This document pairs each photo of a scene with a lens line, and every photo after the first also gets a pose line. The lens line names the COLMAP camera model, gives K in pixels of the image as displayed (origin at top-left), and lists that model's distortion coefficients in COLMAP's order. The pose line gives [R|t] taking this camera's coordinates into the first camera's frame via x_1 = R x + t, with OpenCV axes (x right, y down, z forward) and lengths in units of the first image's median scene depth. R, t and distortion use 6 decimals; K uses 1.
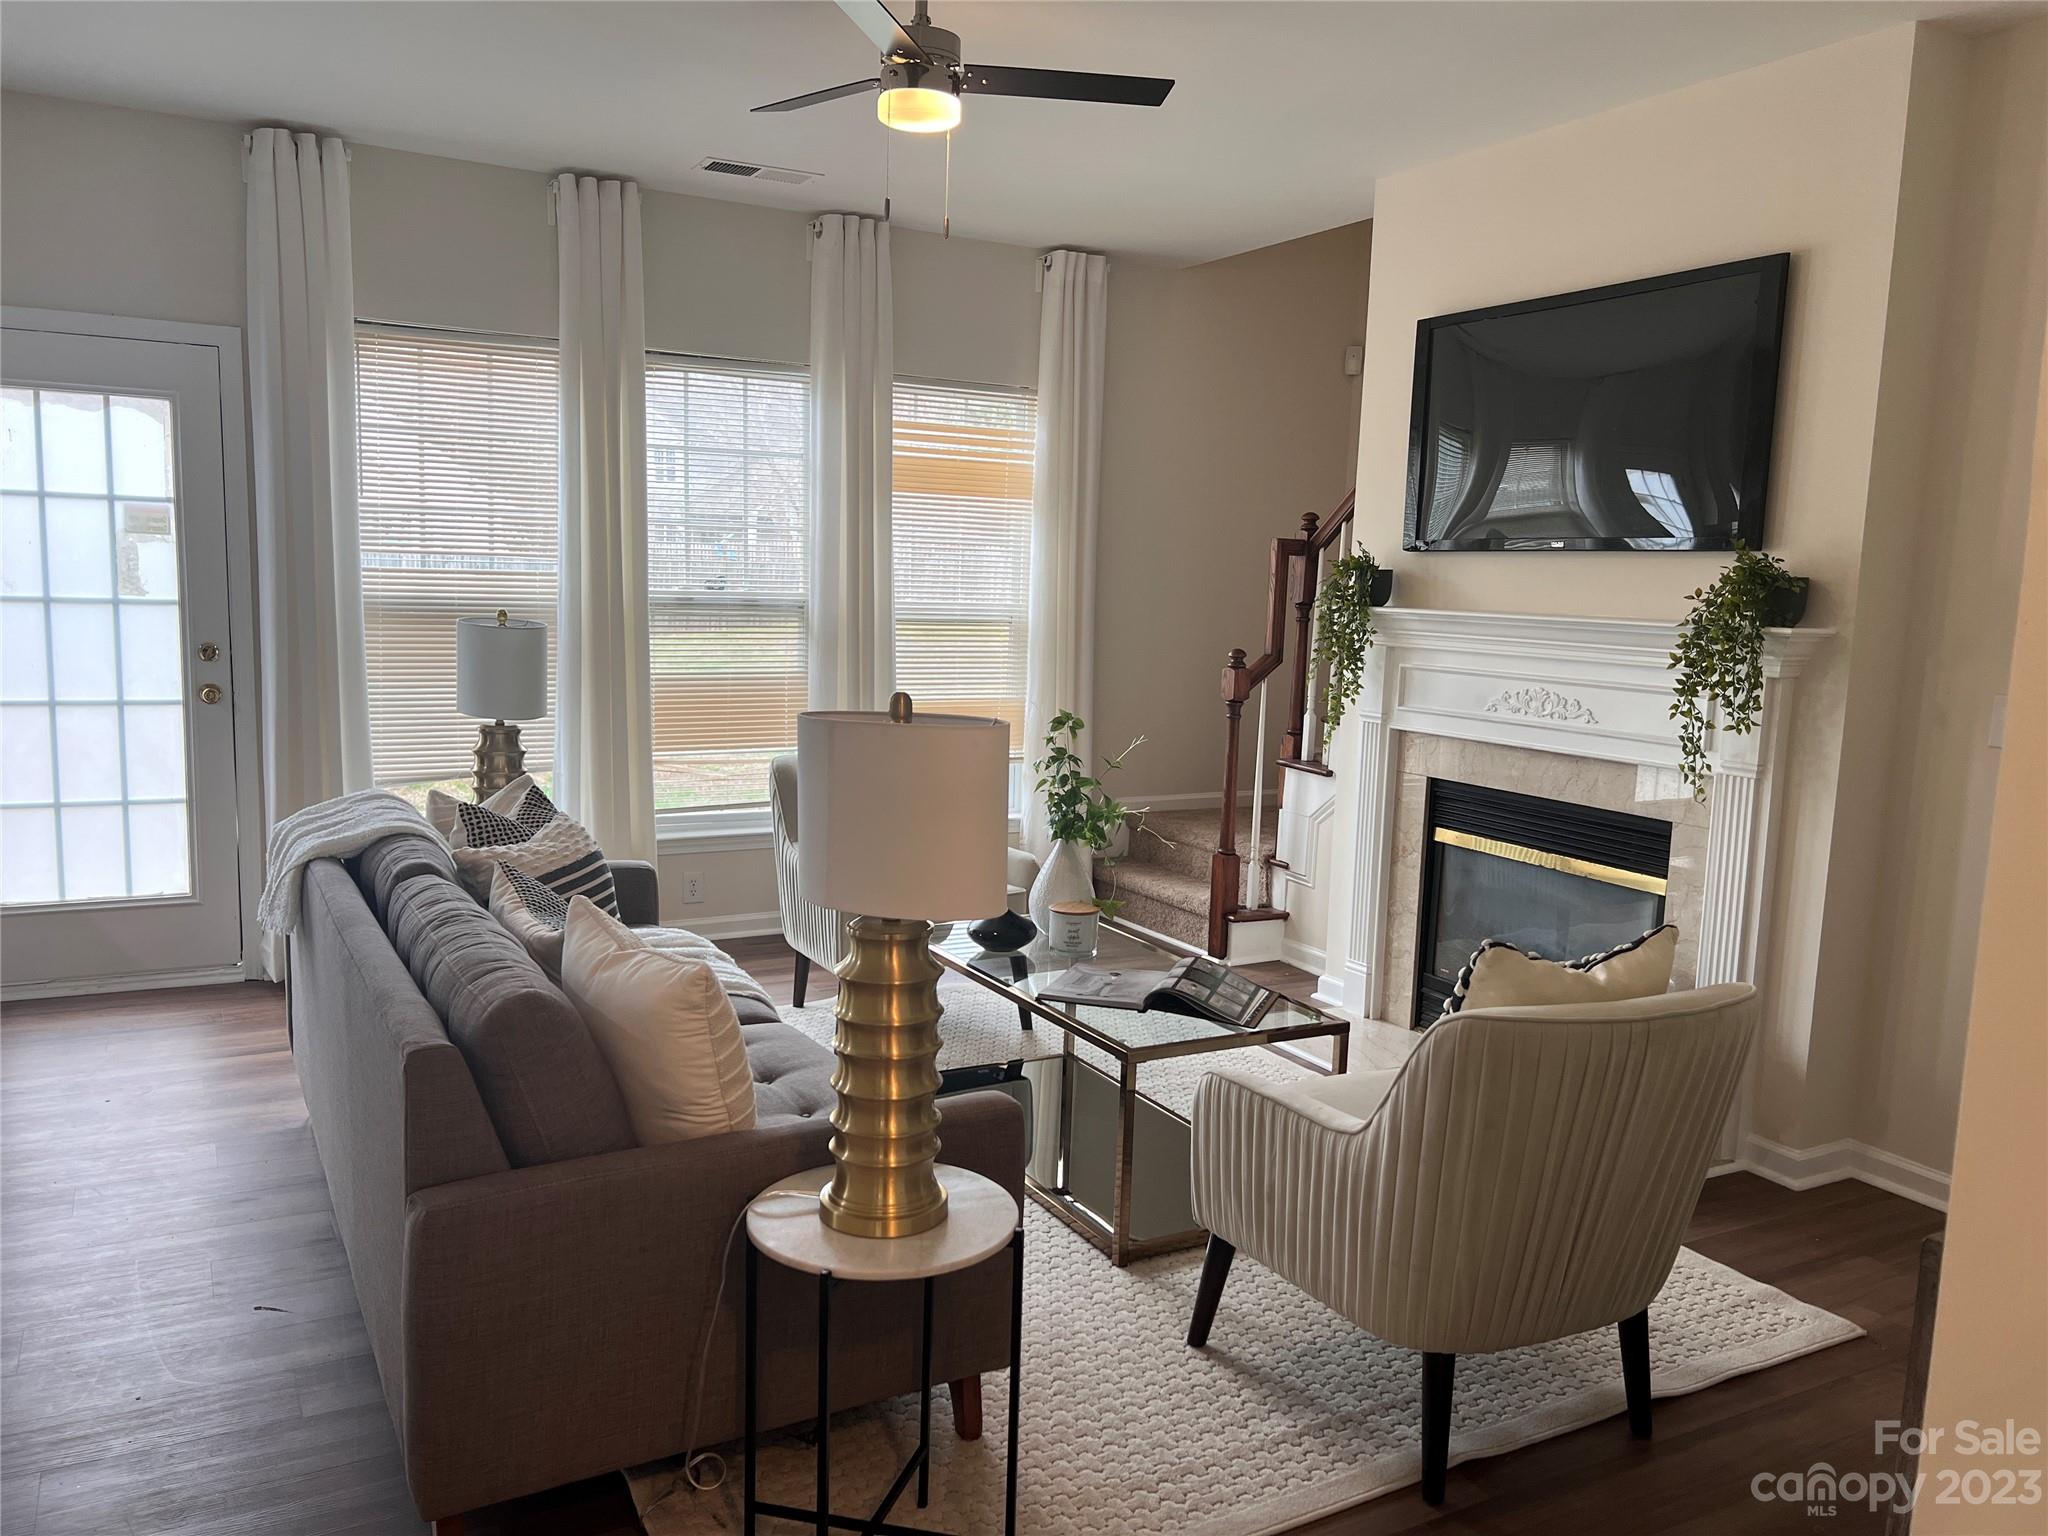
lens RADIAL K [[1536.2, 0, 1025.7], [0, 1536.2, 782.7], [0, 0, 1]] dist [0.060914, -0.073603]
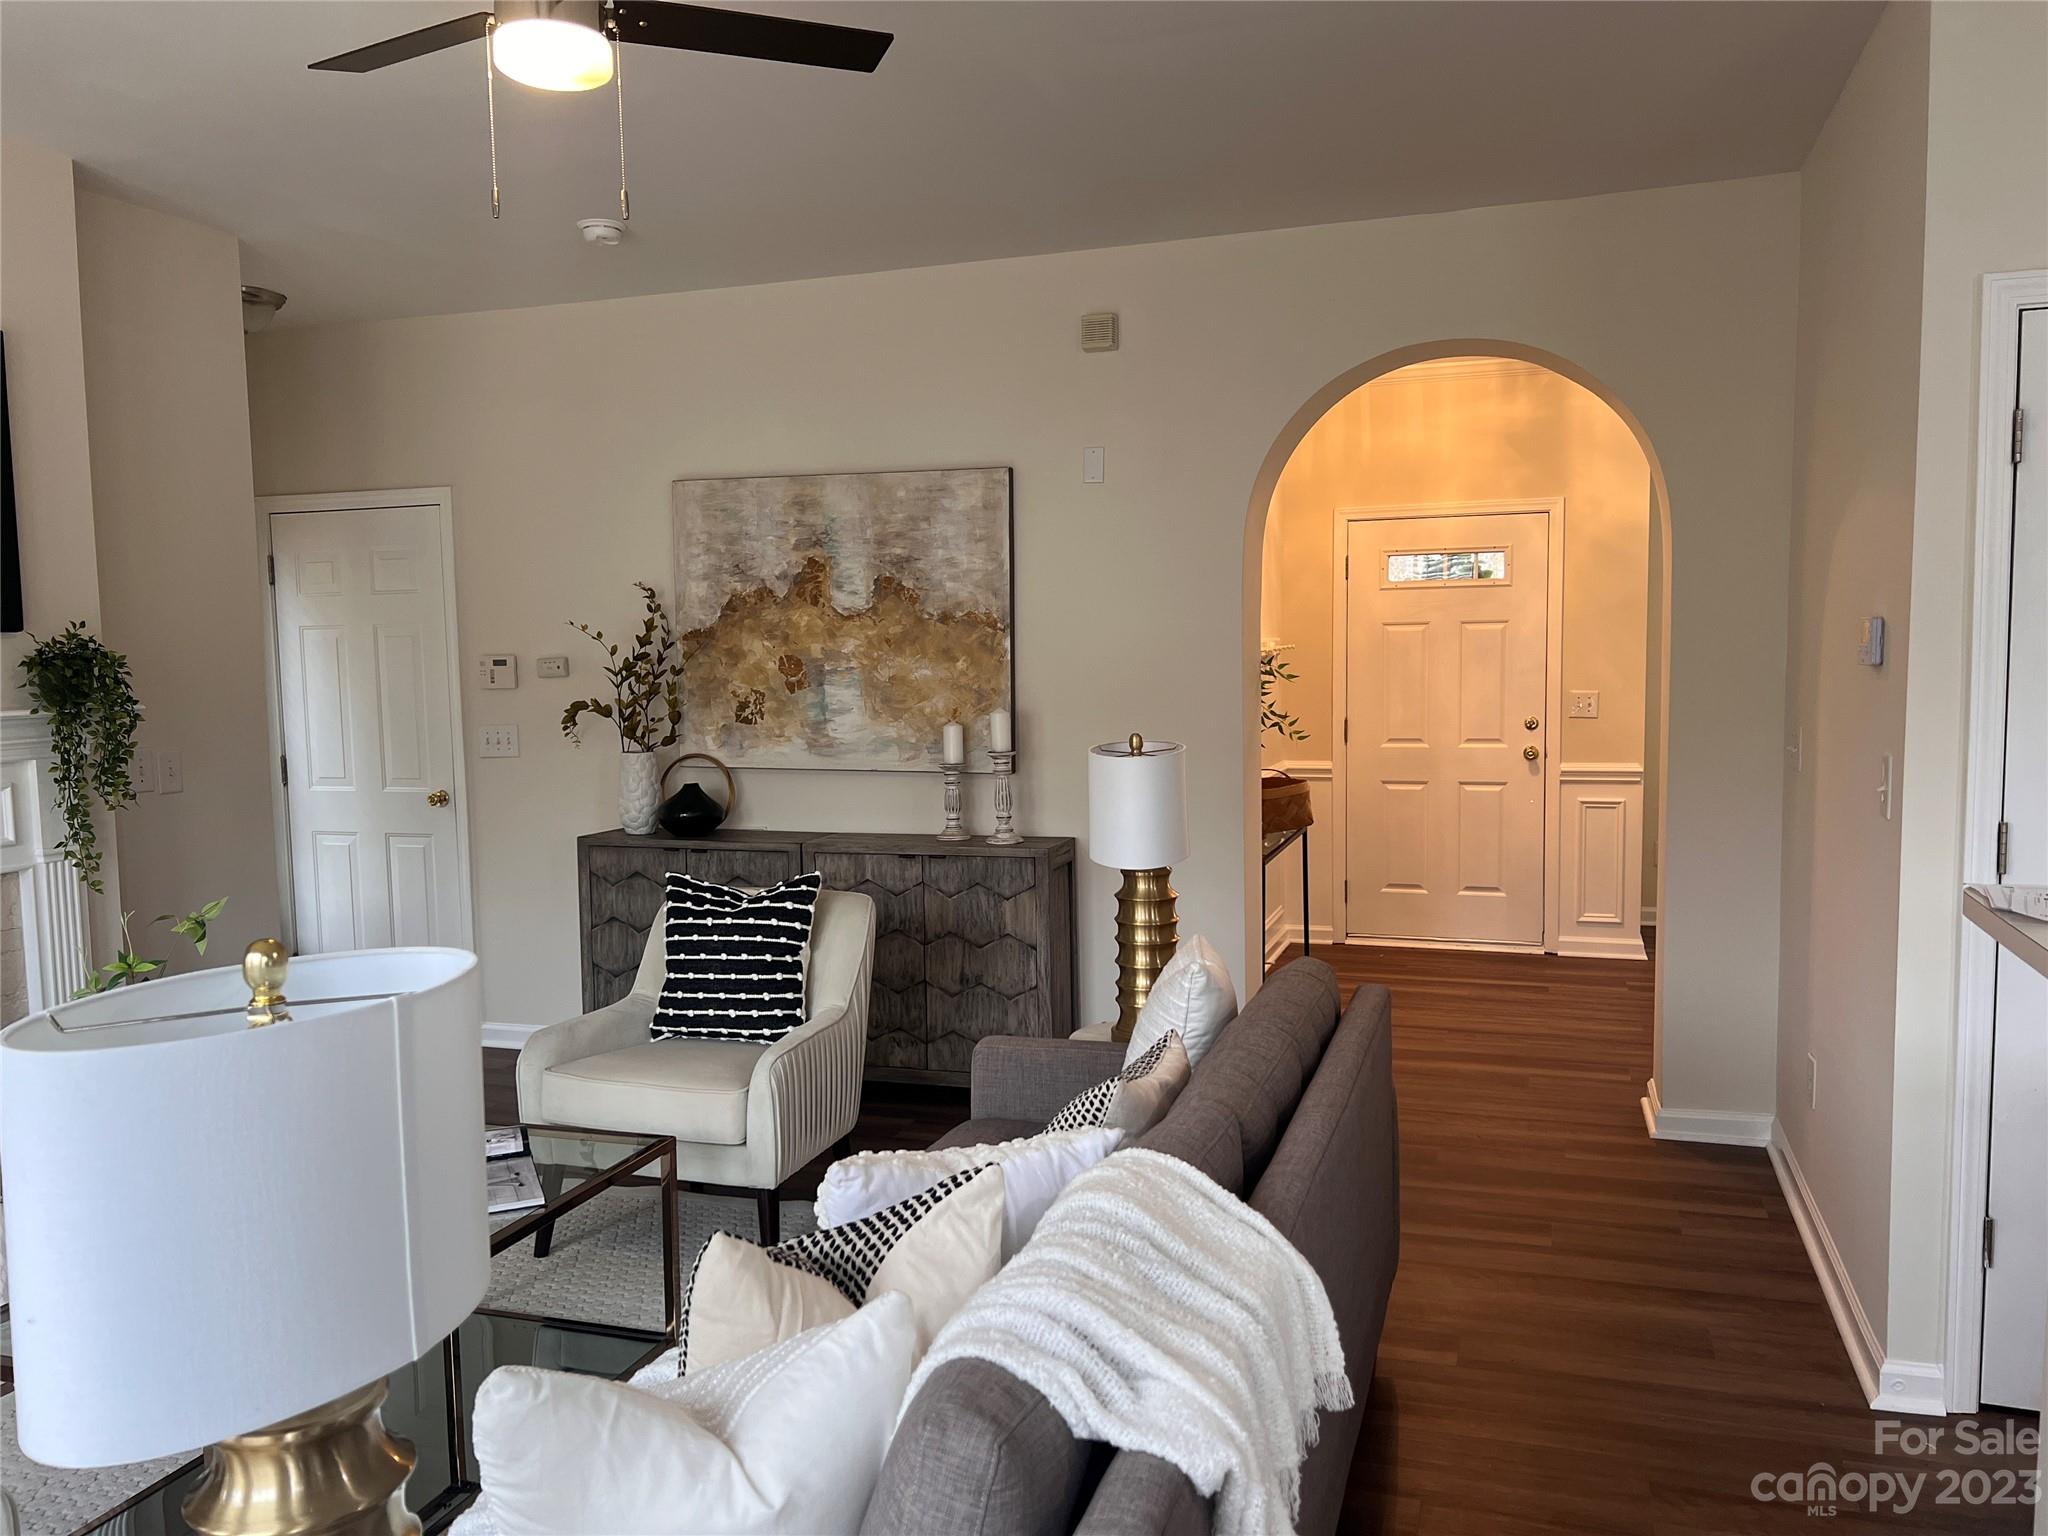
lens RADIAL K [[1536.2, 0, 1025.7], [0, 1536.2, 782.7], [0, 0, 1]] dist [0.060914, -0.073603]
pose [[-0.671900, -0.090173, 0.735132, -0.561670], [0.093929, 0.974172, 0.205344, -0.165136], [-0.734662, 0.207021, -0.646076, 0.995662]]
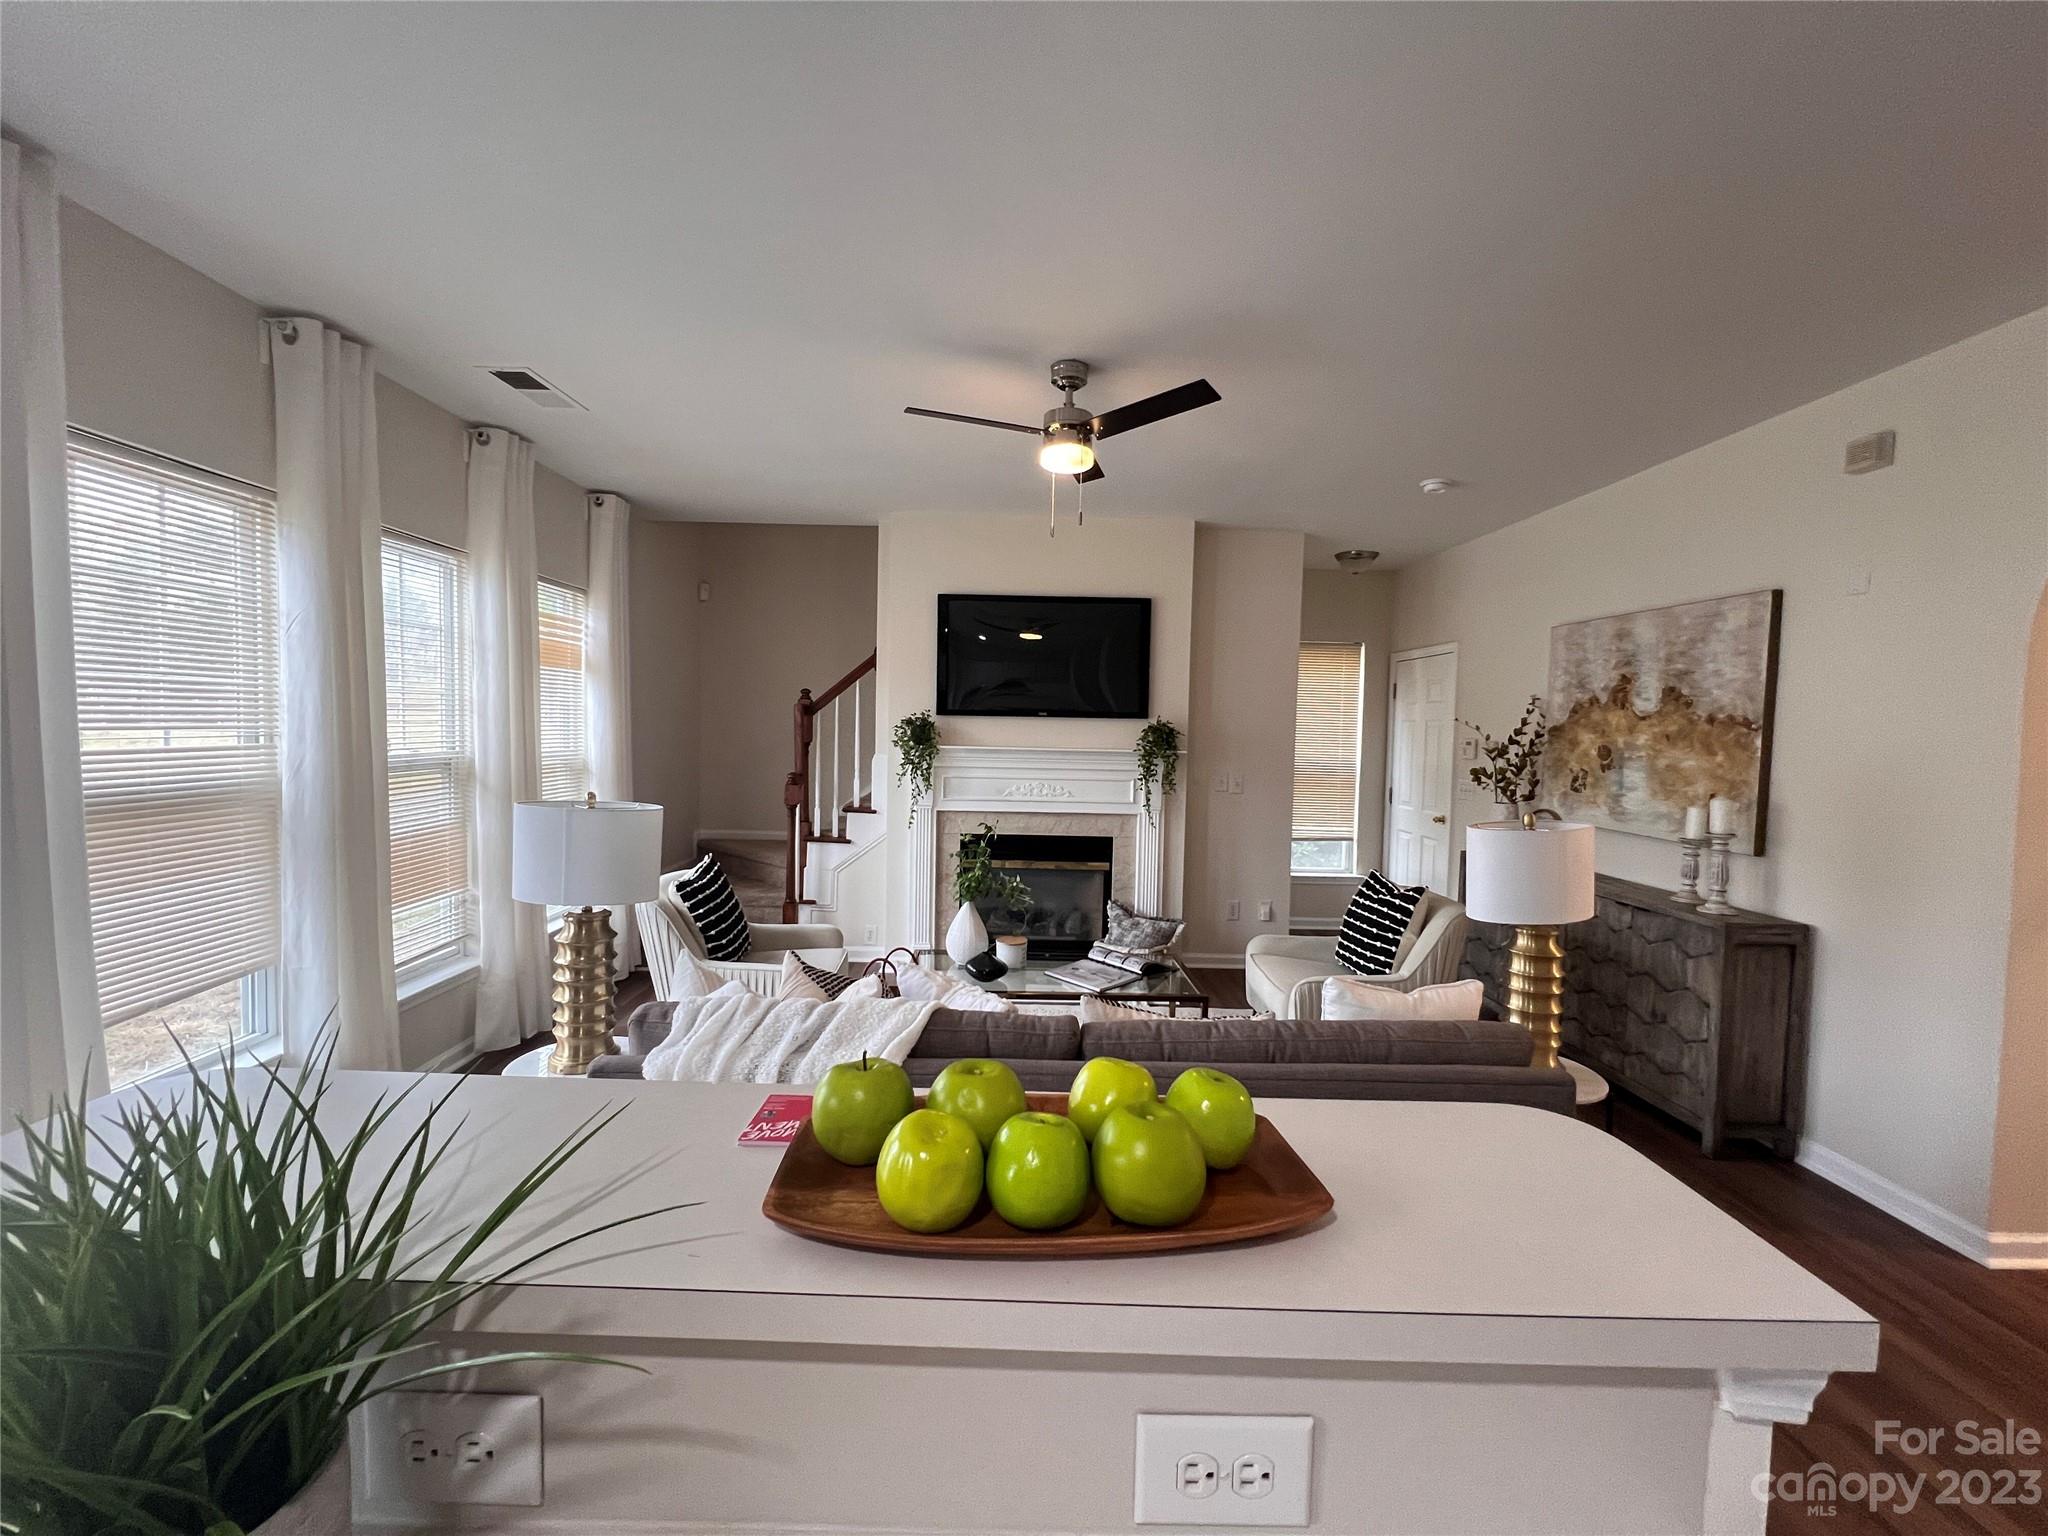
lens RADIAL K [[815.0, 0, 1026.5], [0, 815.0, 764.8], [0, 0, 1]] dist [-0.002817, -0.000196]
pose [[0.474618, -0.065006, 0.877788, -0.608300], [0.115801, 0.993212, 0.010941, -0.095911], [-0.872541, 0.096456, 0.478924, 0.478863]]
